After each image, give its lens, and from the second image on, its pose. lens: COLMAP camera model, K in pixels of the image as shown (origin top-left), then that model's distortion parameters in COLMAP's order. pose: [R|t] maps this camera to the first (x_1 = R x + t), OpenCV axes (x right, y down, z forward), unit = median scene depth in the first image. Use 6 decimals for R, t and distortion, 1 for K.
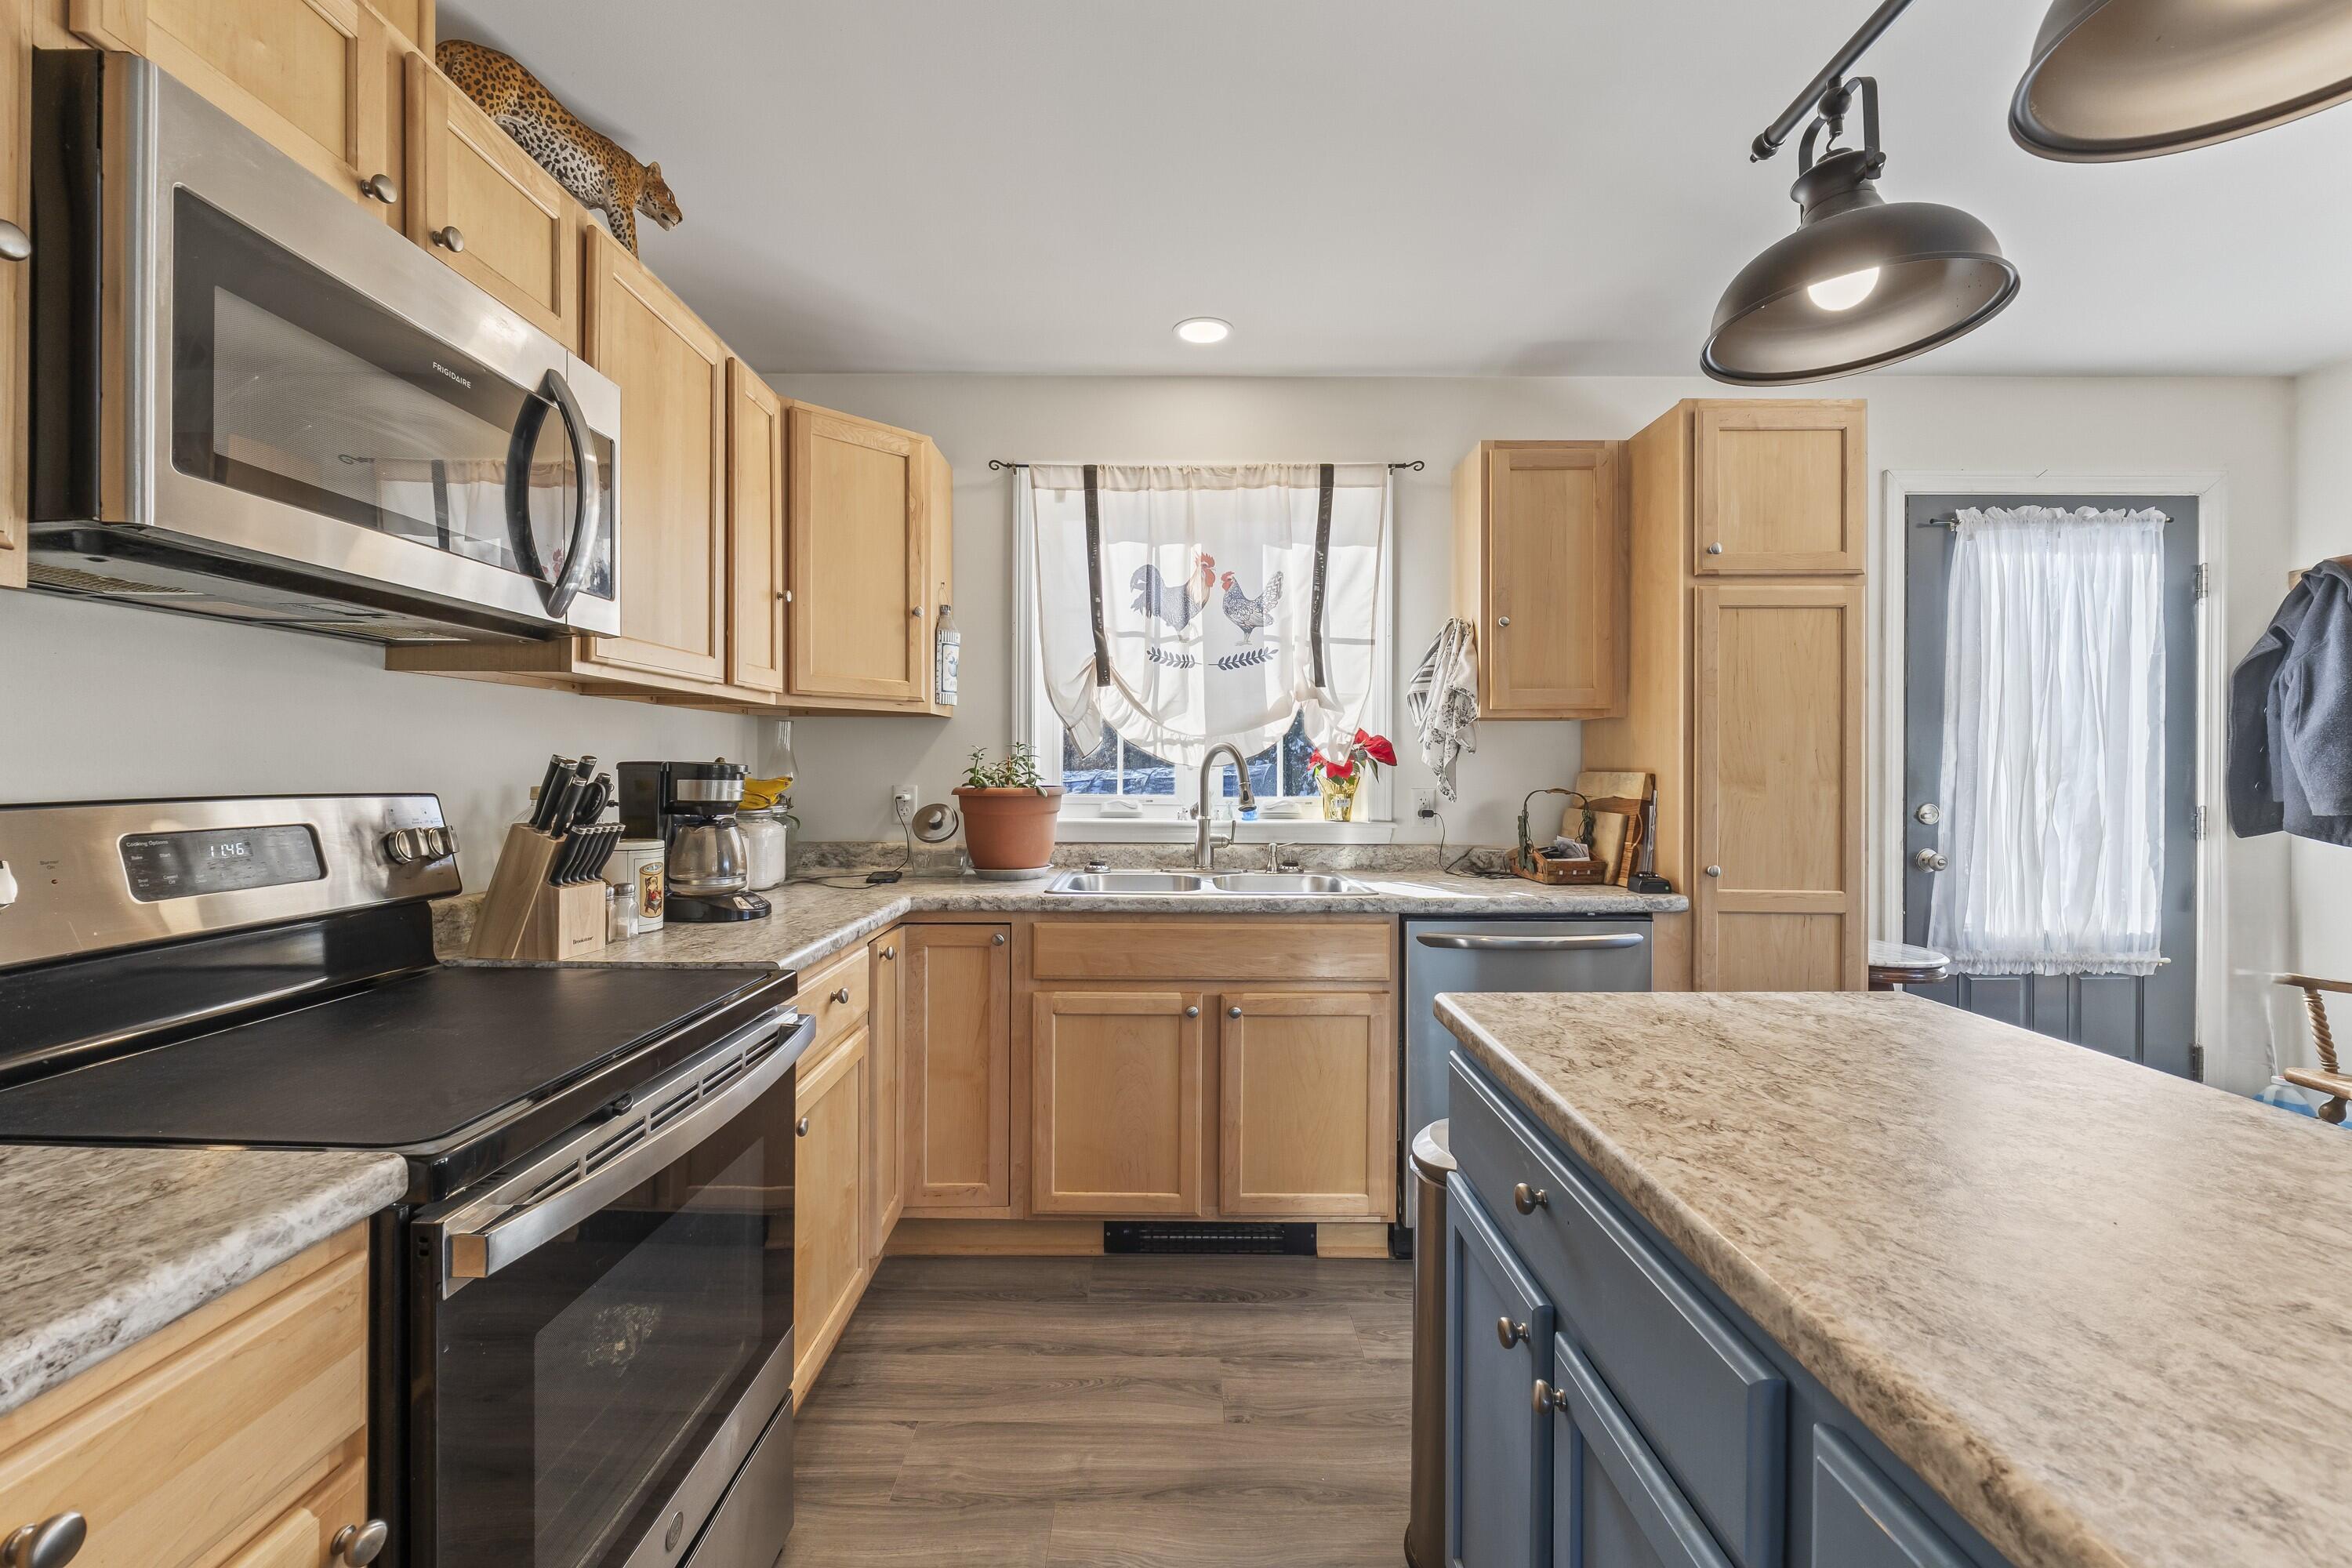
lens RADIAL K [[992.2, 0, 1168.6], [0, 992.2, 769.9], [0, 0, 1]] dist [-0.009456, 0.000711]
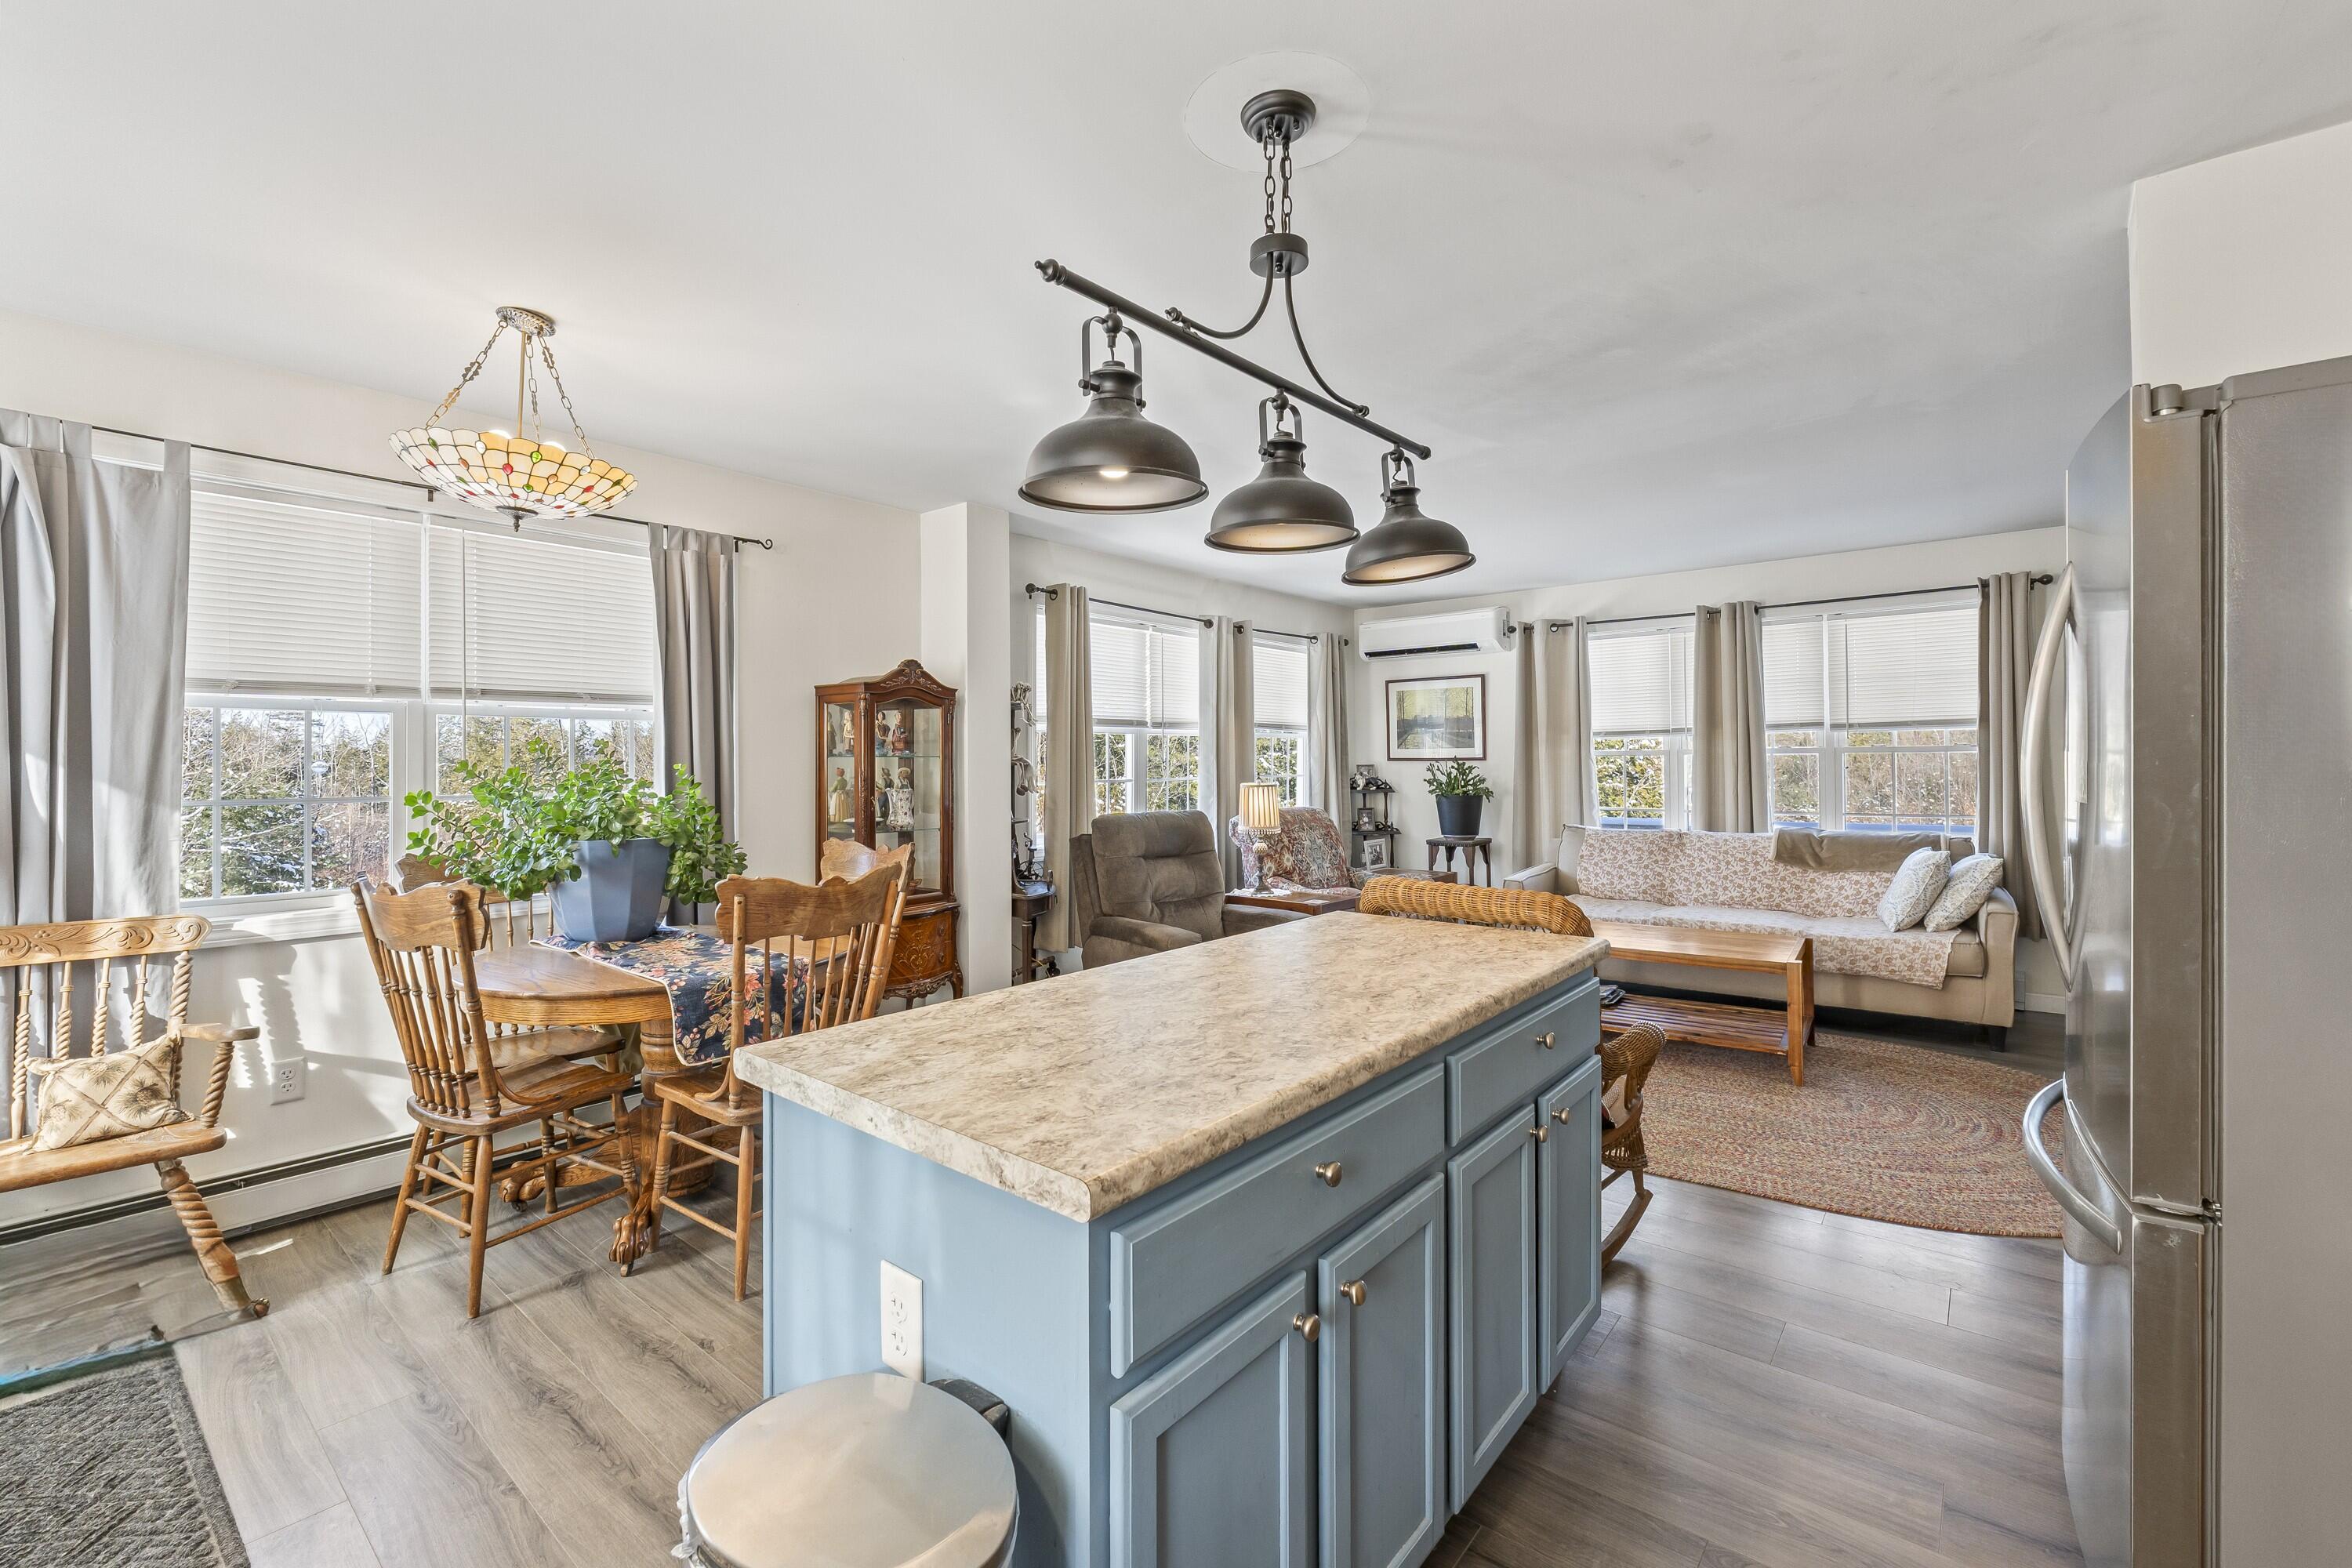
lens RADIAL K [[992.2, 0, 1165.2], [0, 992.2, 761.6], [0, 0, 1]] dist [-0.009456, 0.000711]
pose [[-0.765829, 0.007896, 0.642996, -0.086910], [0.006071, 0.999969, -0.005049, -0.019667], [-0.643016, 0.000037, -0.765853, 0.707990]]
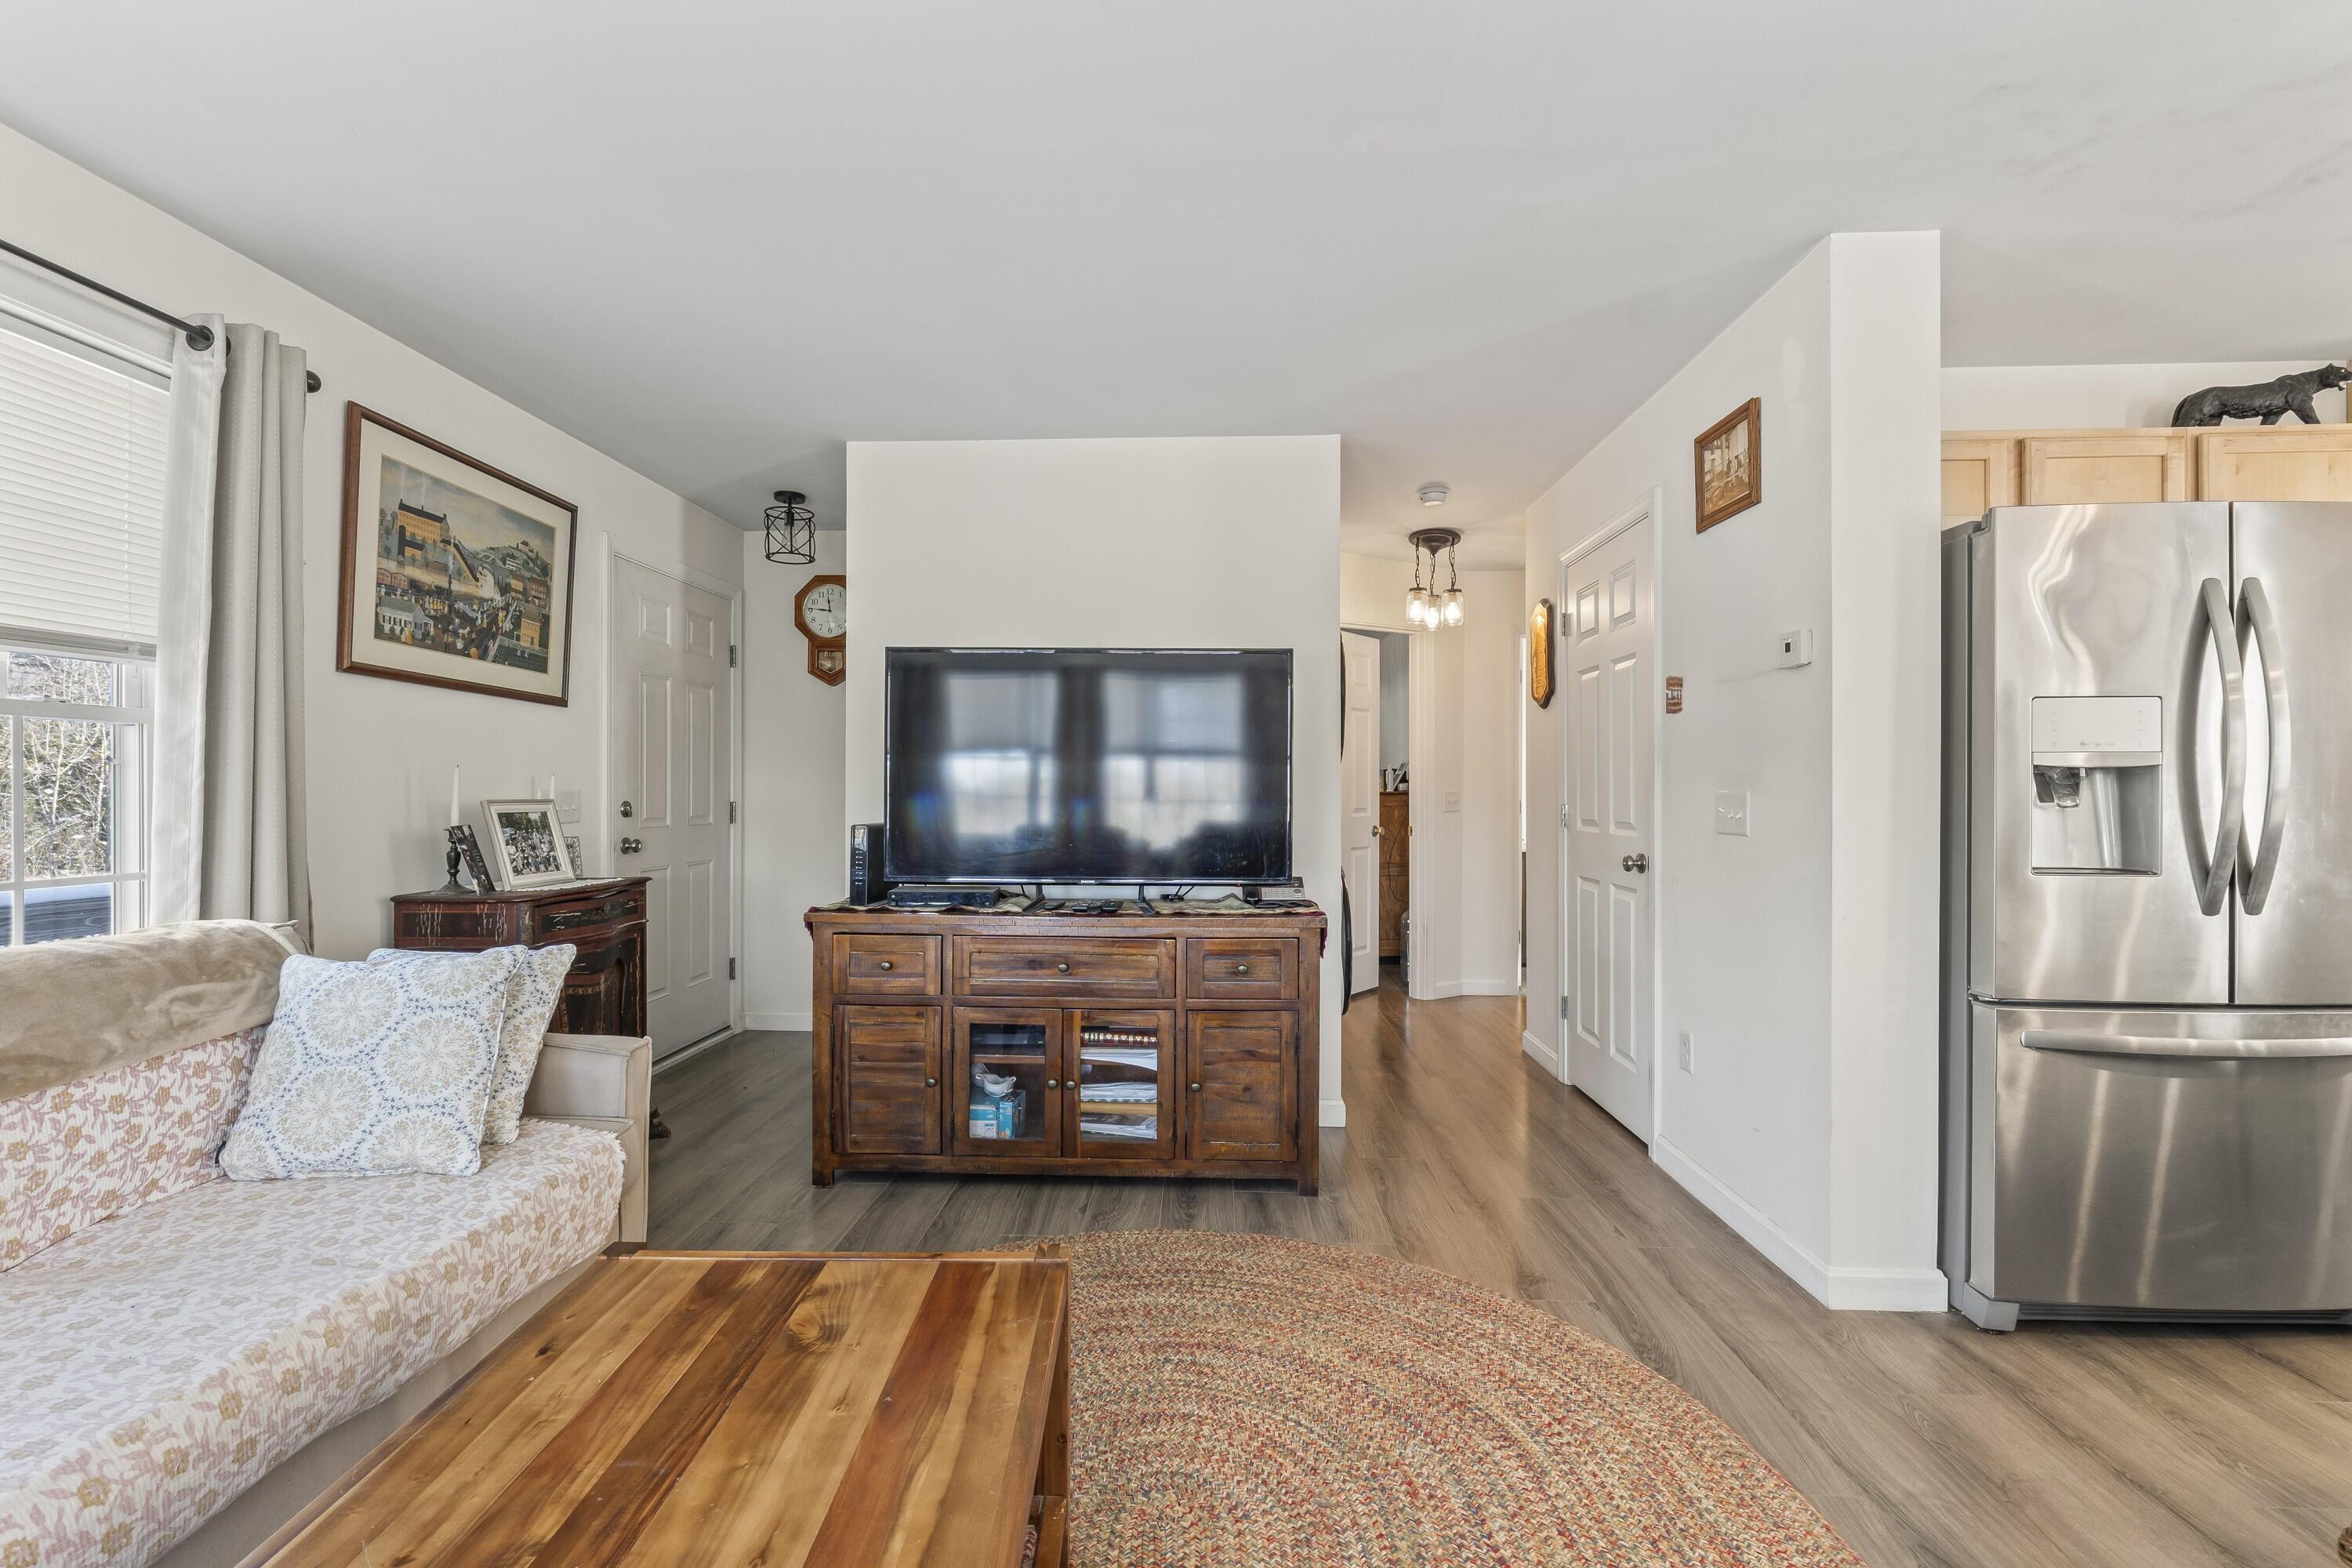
lens RADIAL K [[992.2, 0, 1151.5], [0, 992.2, 797.2], [0, 0, 1]] dist [-0.009456, 0.000711]
pose [[-0.060460, 0.004273, -0.998161, 0.630233], [0.003945, 0.999984, 0.004042, 0.017793], [0.998163, -0.003694, -0.060476, -0.799155]]
